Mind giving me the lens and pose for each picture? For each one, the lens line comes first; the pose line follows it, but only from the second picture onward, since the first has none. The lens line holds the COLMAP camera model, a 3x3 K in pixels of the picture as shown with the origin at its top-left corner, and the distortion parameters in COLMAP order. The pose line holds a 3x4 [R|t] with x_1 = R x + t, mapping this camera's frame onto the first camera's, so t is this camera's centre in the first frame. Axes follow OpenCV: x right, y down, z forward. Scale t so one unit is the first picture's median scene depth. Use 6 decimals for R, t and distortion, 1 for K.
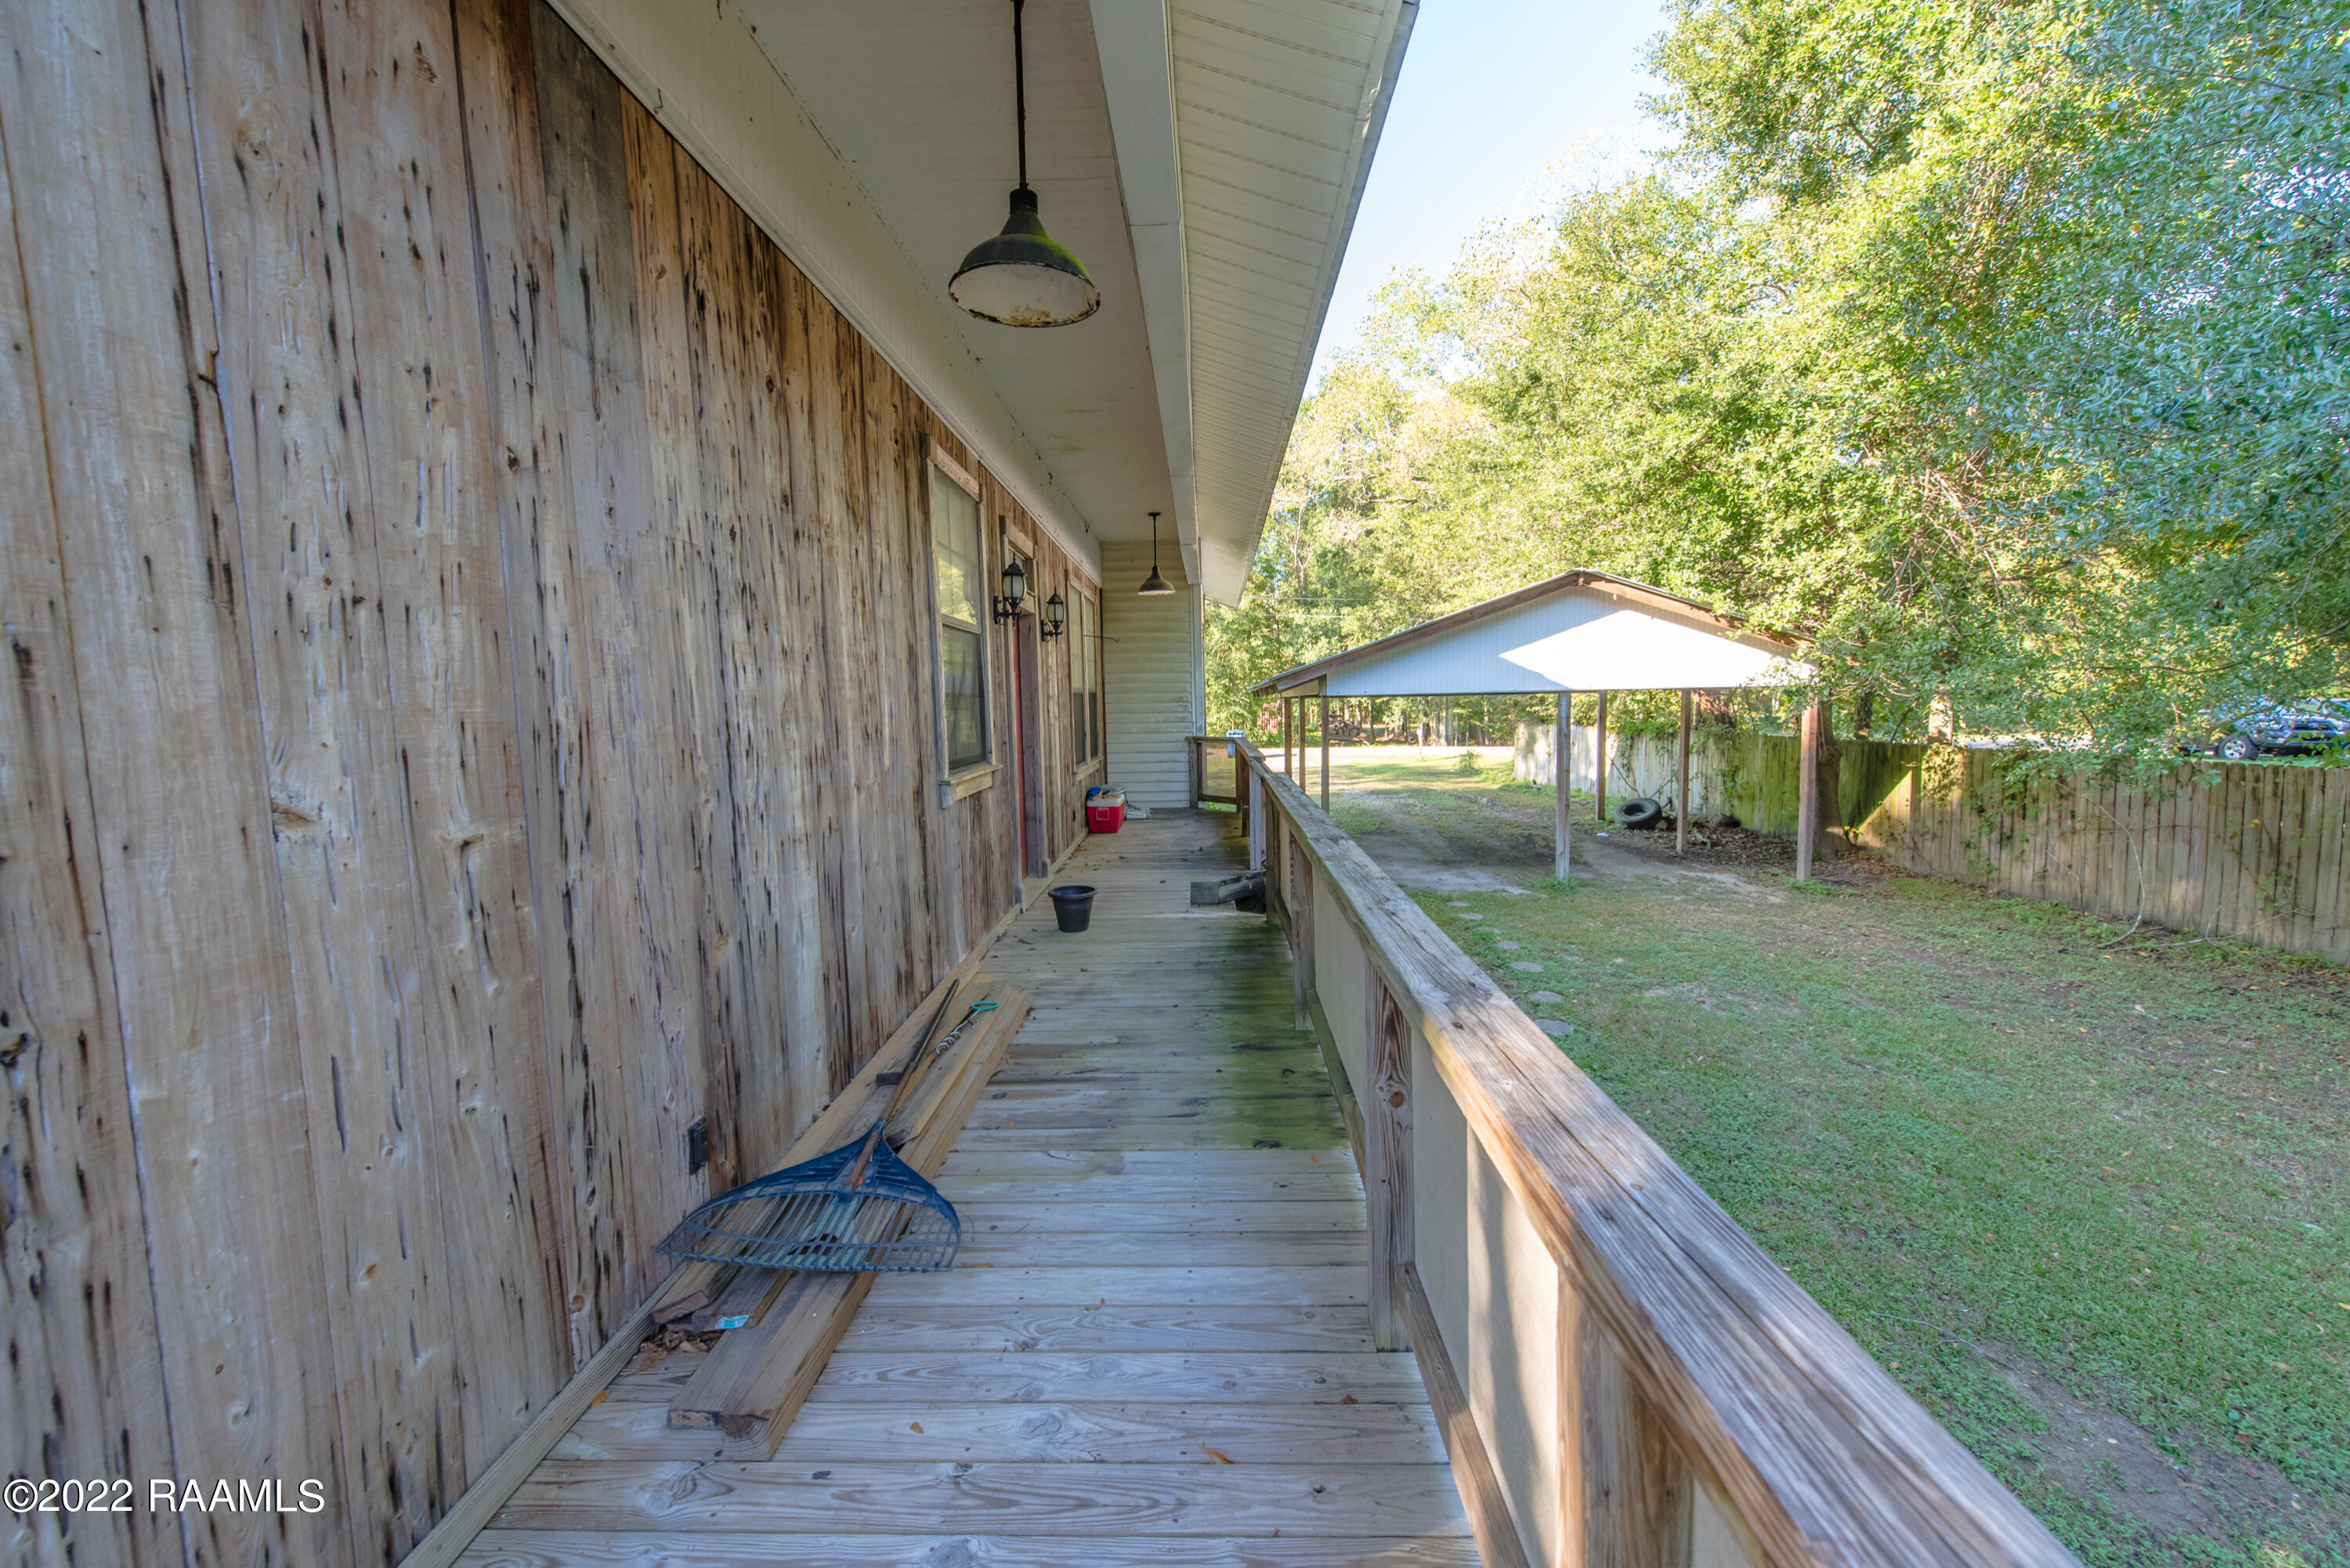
lens RADIAL K [[920.0, 0, 1170.2], [0, 920.0, 782.9], [0, 0, 1]] dist [0.014355, -0.004169]
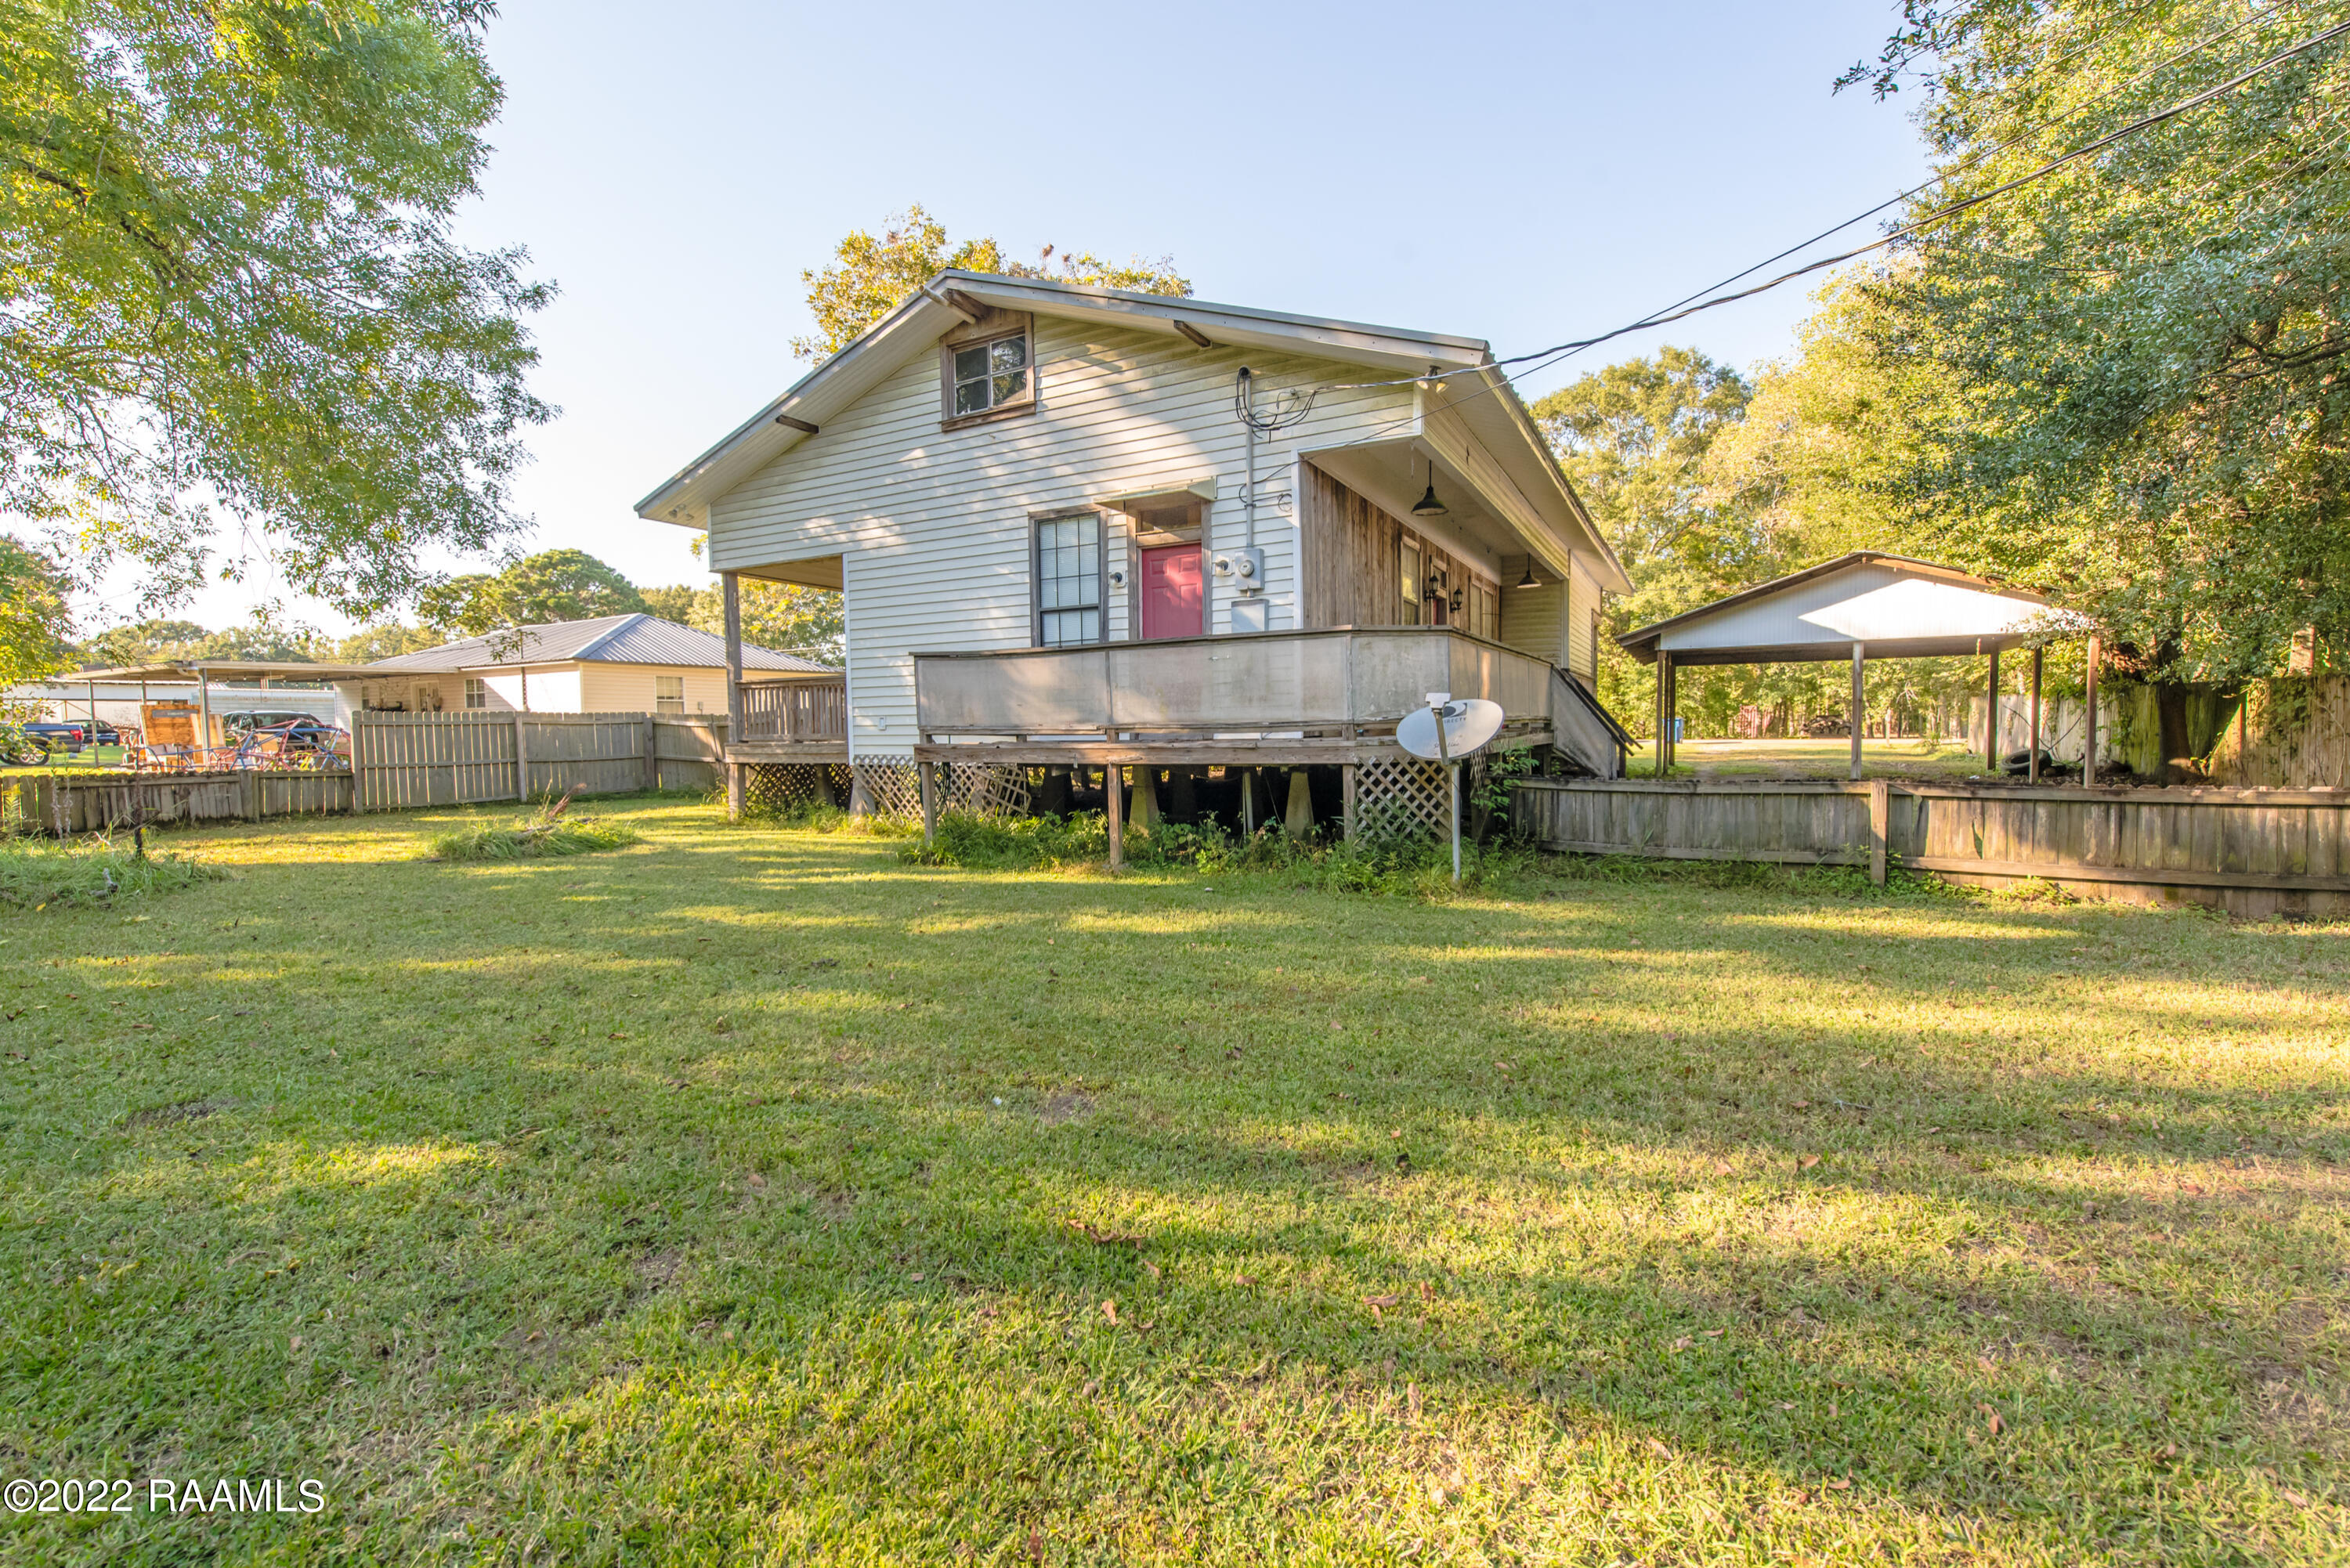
lens RADIAL K [[991.4, 0, 1164.2], [0, 991.4, 796.6], [0, 0, 1]] dist [0.000992, -0.000350]
pose [[0.894808, 0.033938, -0.445159, 0.316928], [-0.039352, 0.999221, -0.002922, 0.316742], [0.444713, 0.020132, 0.895447, -1.378135]]
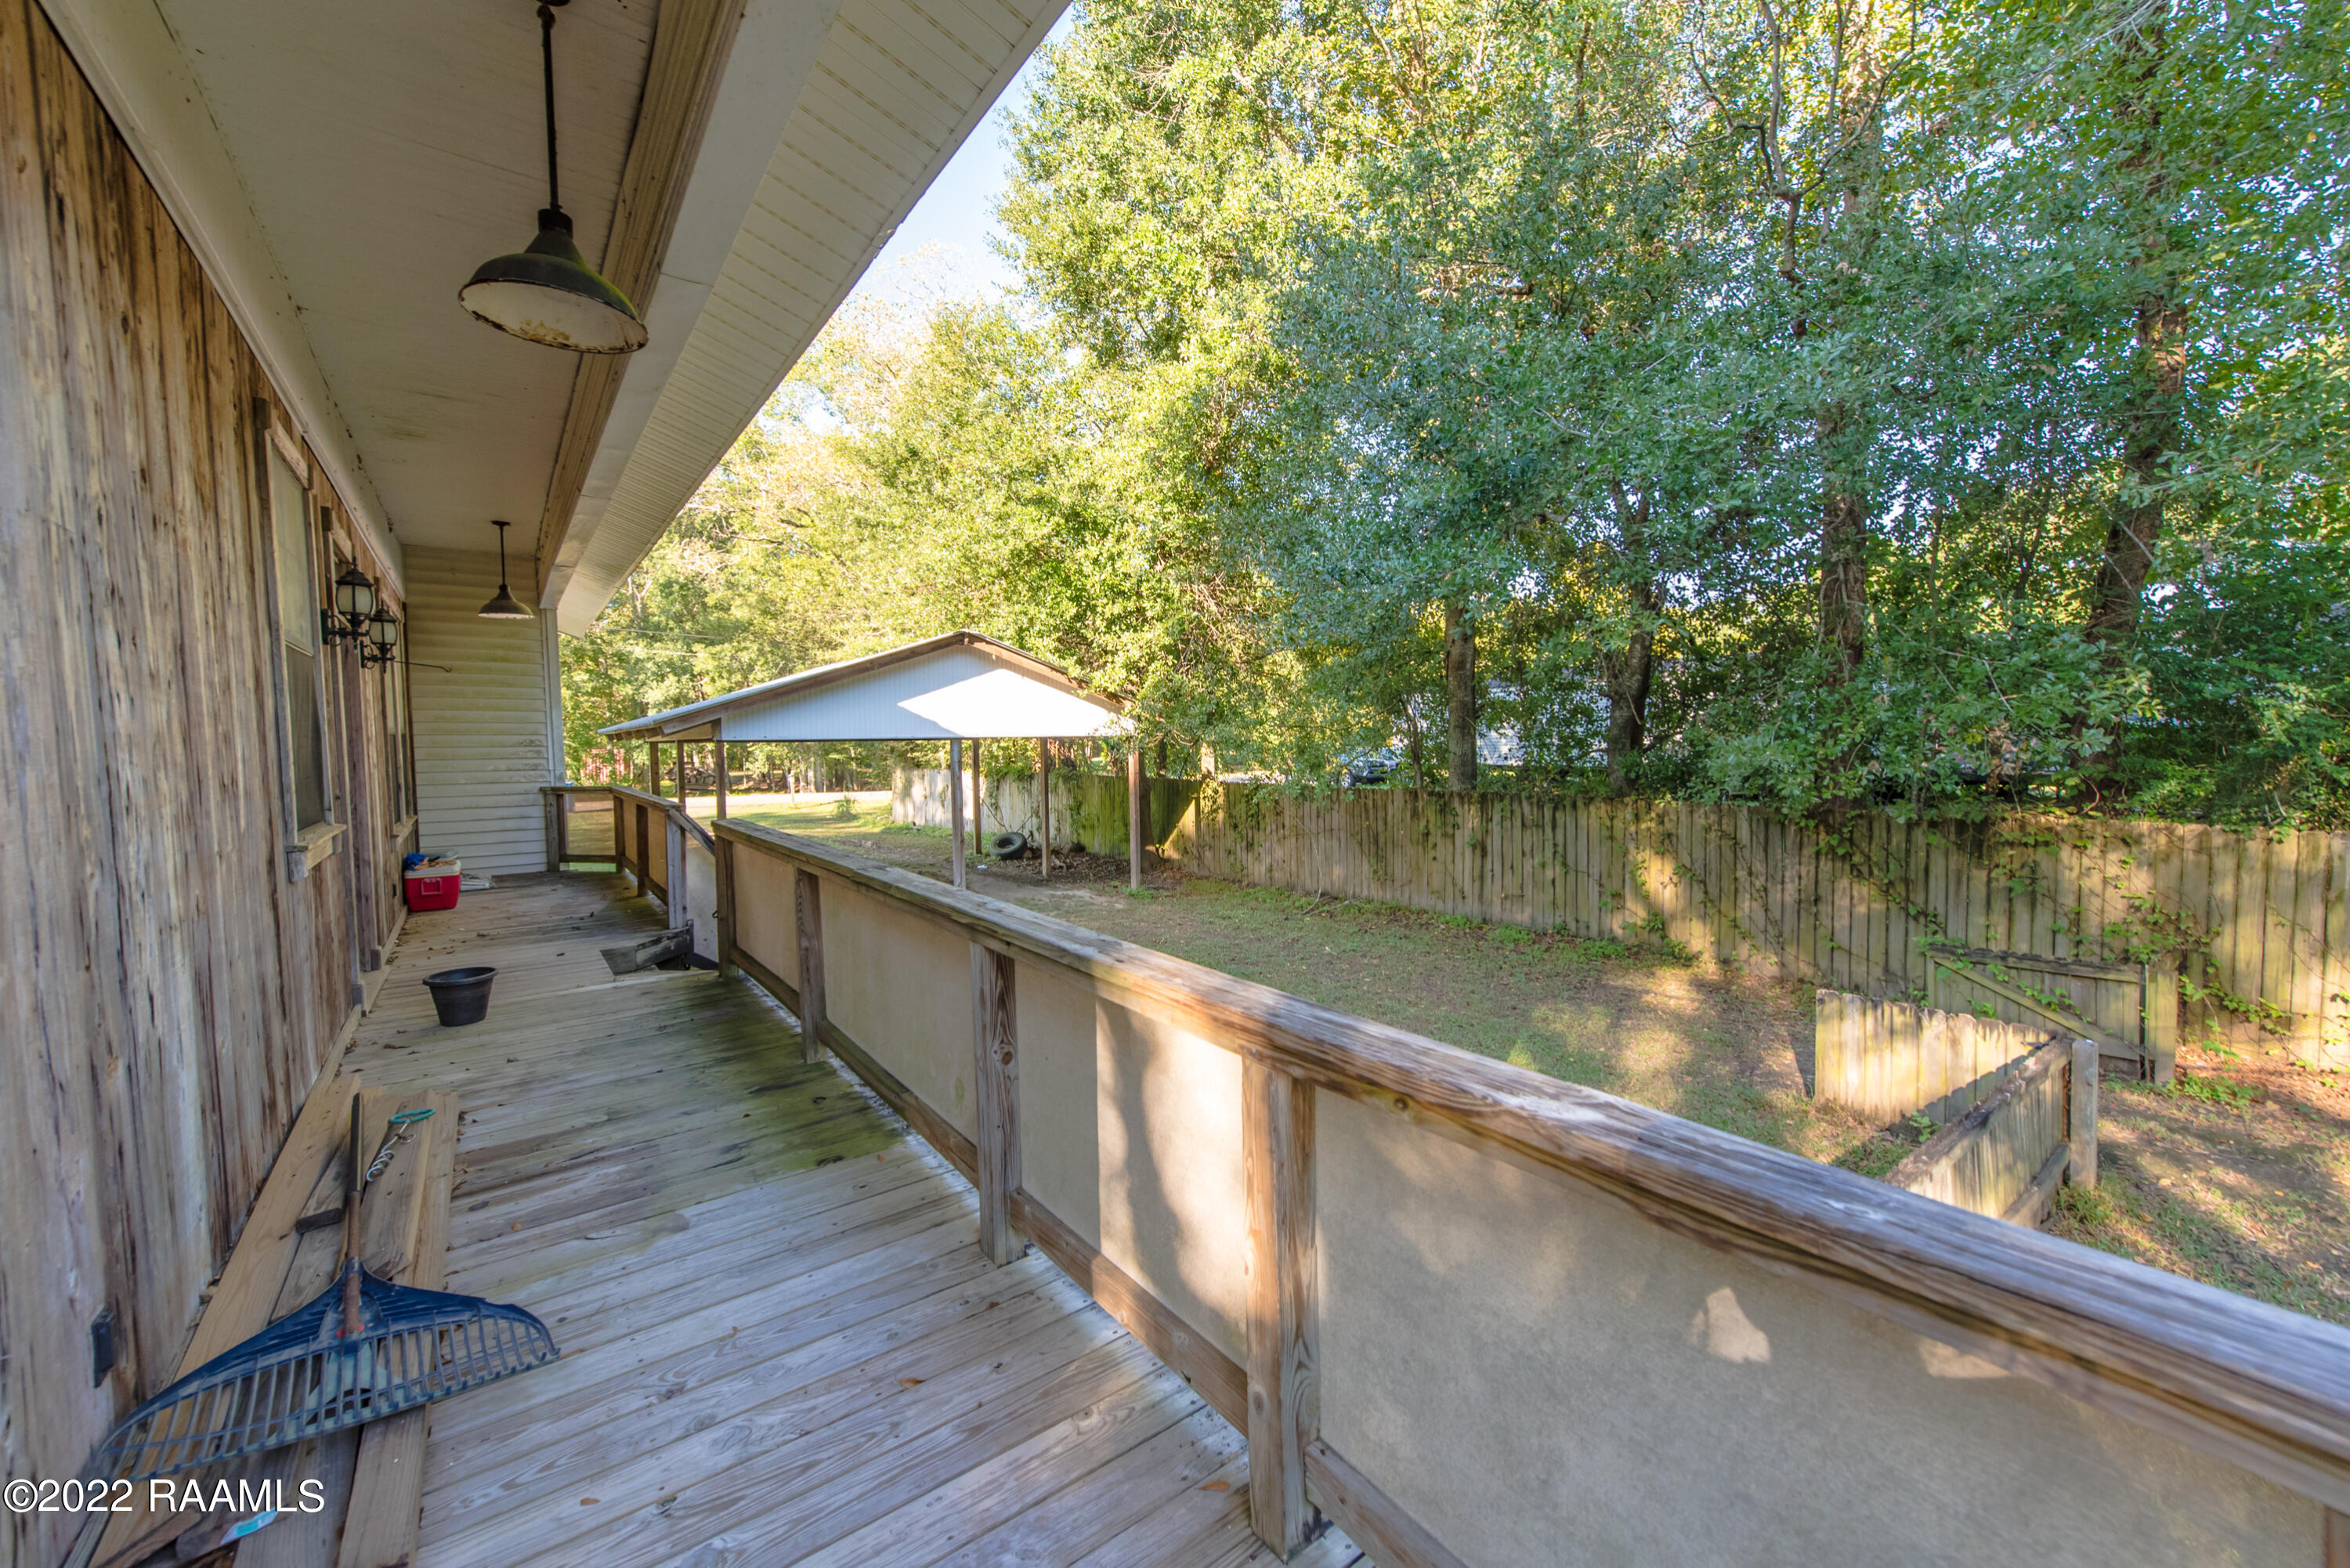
lens RADIAL K [[920.0, 0, 1175.0], [0, 920.0, 785.1], [0, 0, 1]] dist [0.014355, -0.004169]
pose [[0.780543, -0.022754, 0.624688, -0.108052], [0.052337, 0.998207, -0.029035, 0.005344], [-0.622908, 0.055358, 0.780334, -0.046251]]
